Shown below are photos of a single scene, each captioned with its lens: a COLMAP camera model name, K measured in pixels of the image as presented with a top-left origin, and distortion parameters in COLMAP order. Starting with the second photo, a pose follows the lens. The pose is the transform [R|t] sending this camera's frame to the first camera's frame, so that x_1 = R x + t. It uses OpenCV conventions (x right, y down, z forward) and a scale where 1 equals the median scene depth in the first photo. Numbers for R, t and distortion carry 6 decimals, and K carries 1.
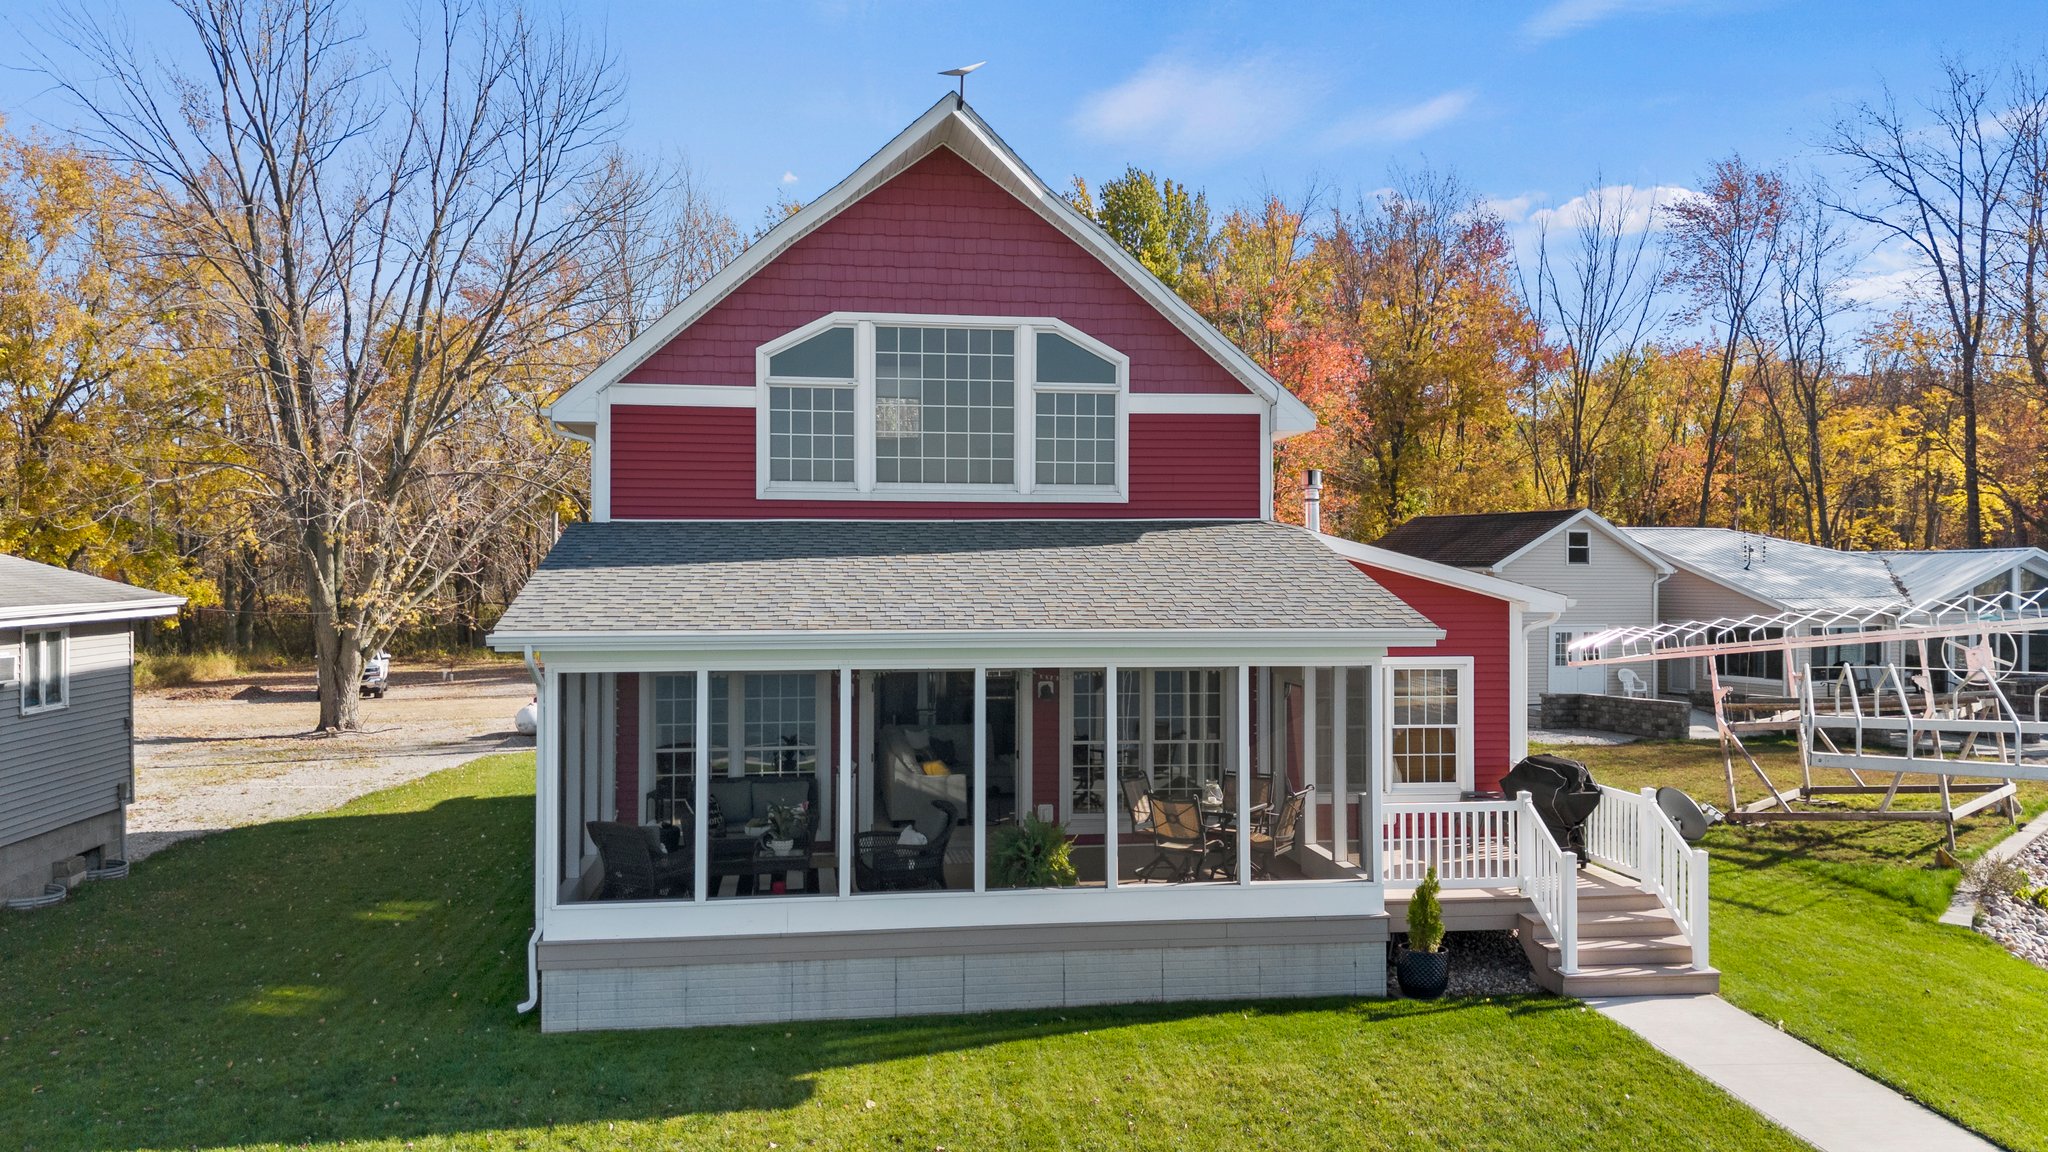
lens RADIAL K [[1516.8, 0, 1022.2], [0, 1516.8, 560.1], [0, 0, 1]] dist [0.046162, -0.047589]
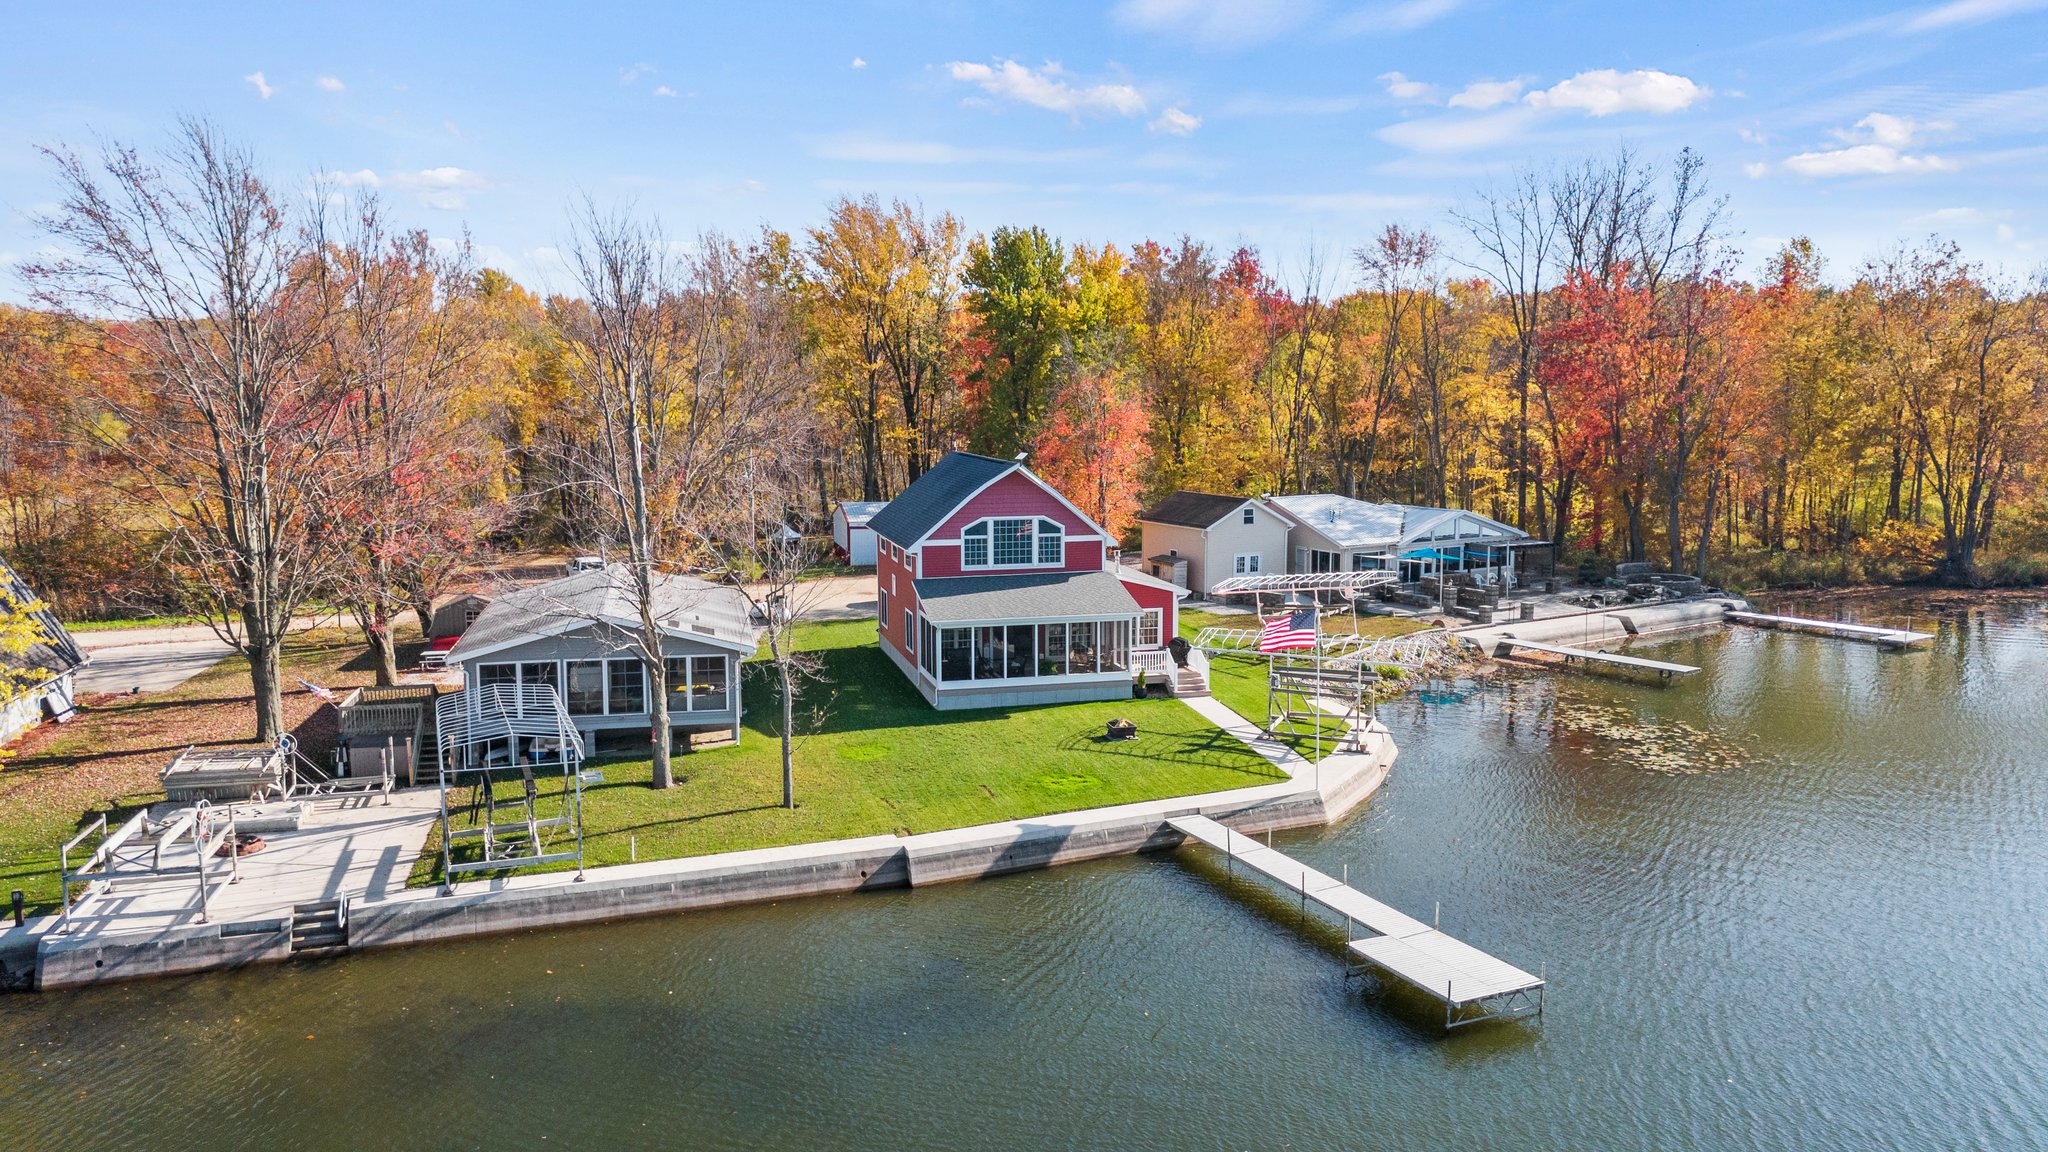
lens RADIAL K [[1517.8, 0, 1025.5], [0, 1517.8, 549.2], [0, 0, 1]] dist [0.074690, -0.089409]
pose [[0.993629, -0.017482, 0.111338, -0.414583], [0.004662, 0.993426, 0.114378, -0.488549], [-0.112605, -0.113130, 0.987179, -2.475061]]
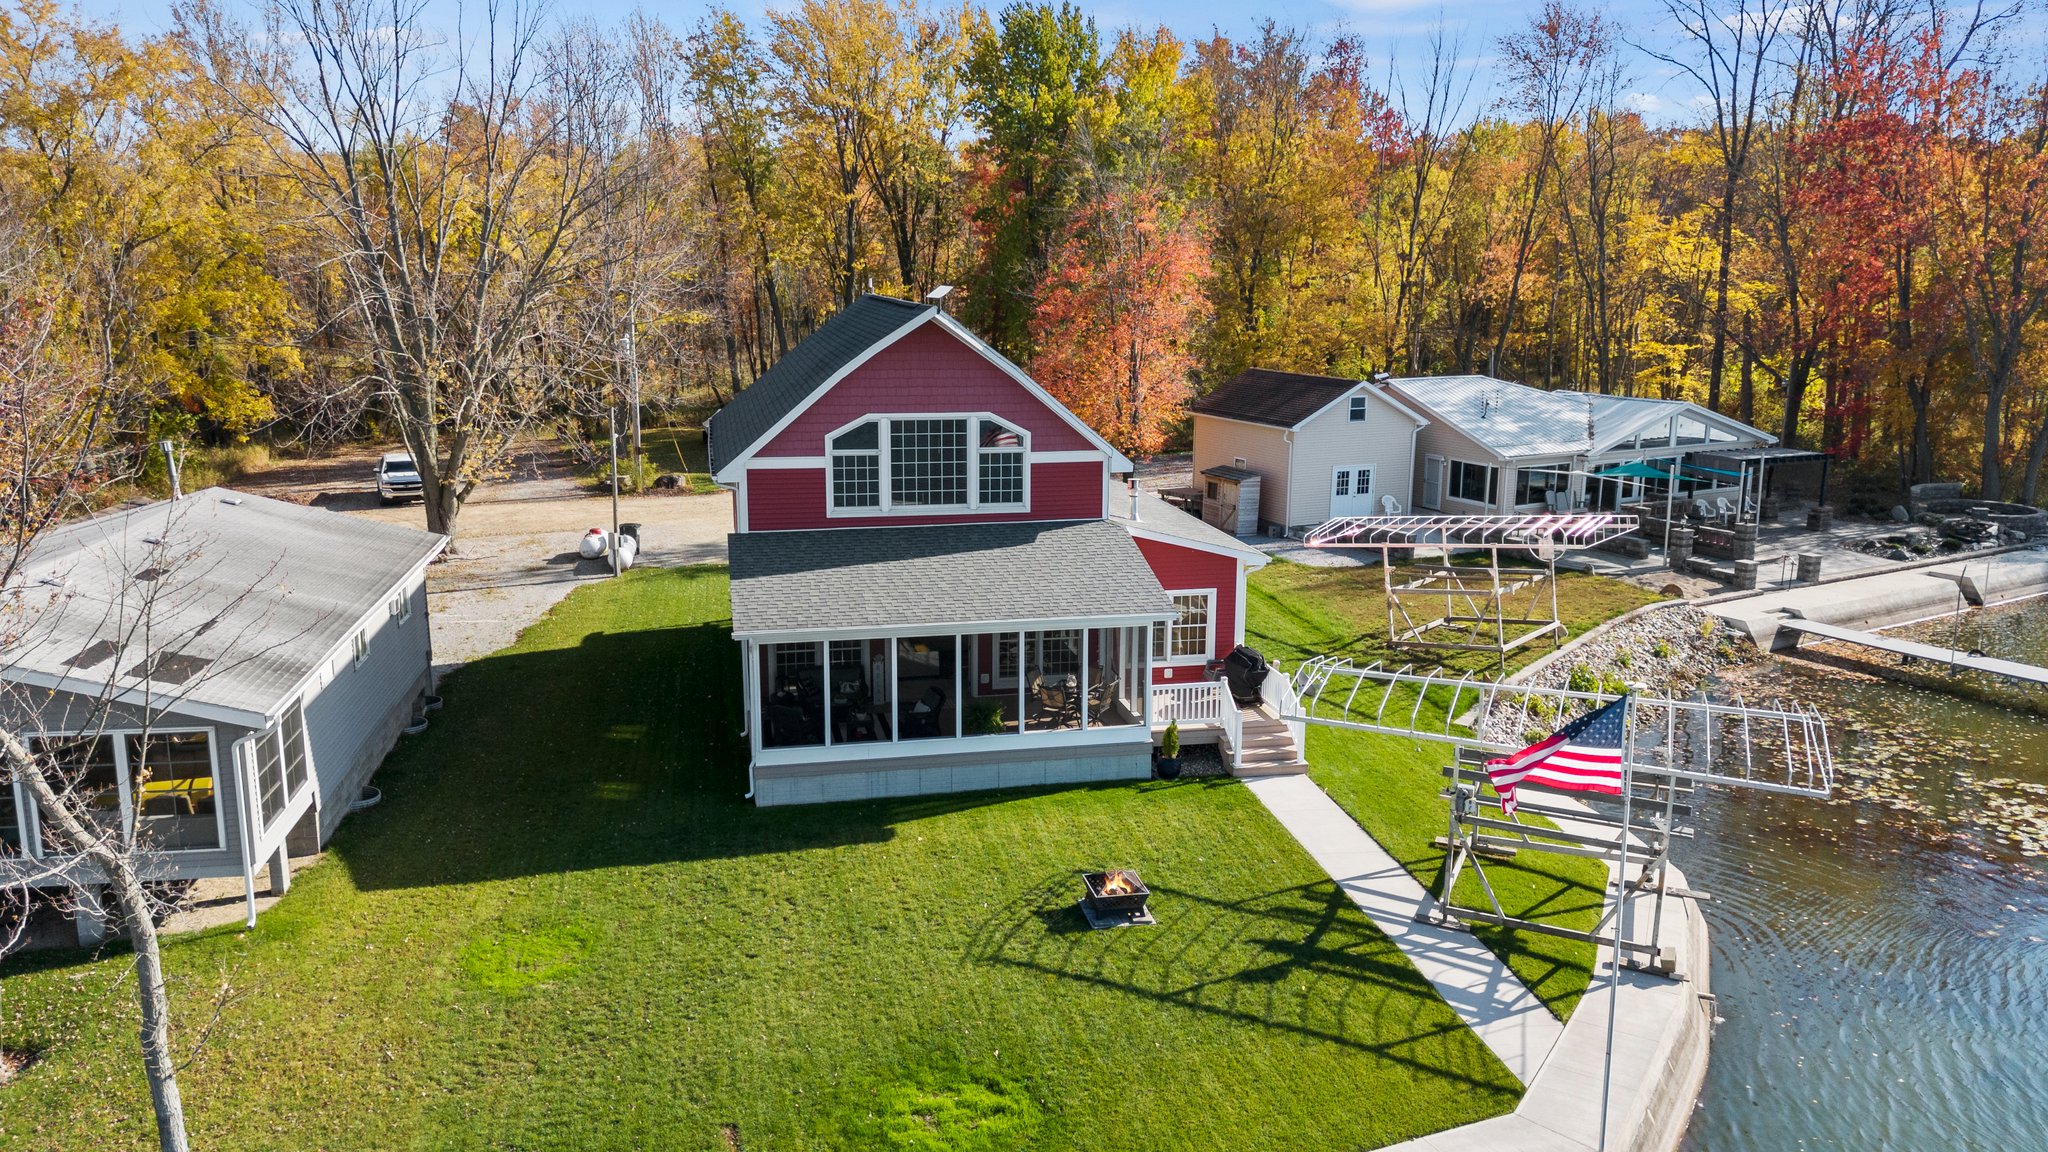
lens RADIAL K [[1512.9, 0, 1024.1], [0, 1512.9, 562.2], [0, 0, 1]] dist [0.065132, -0.073405]
pose [[0.997710, -0.010246, 0.066859, -0.060206], [-0.003532, 0.979219, 0.202773, -0.355001], [-0.067547, -0.202544, 0.976941, -0.801369]]
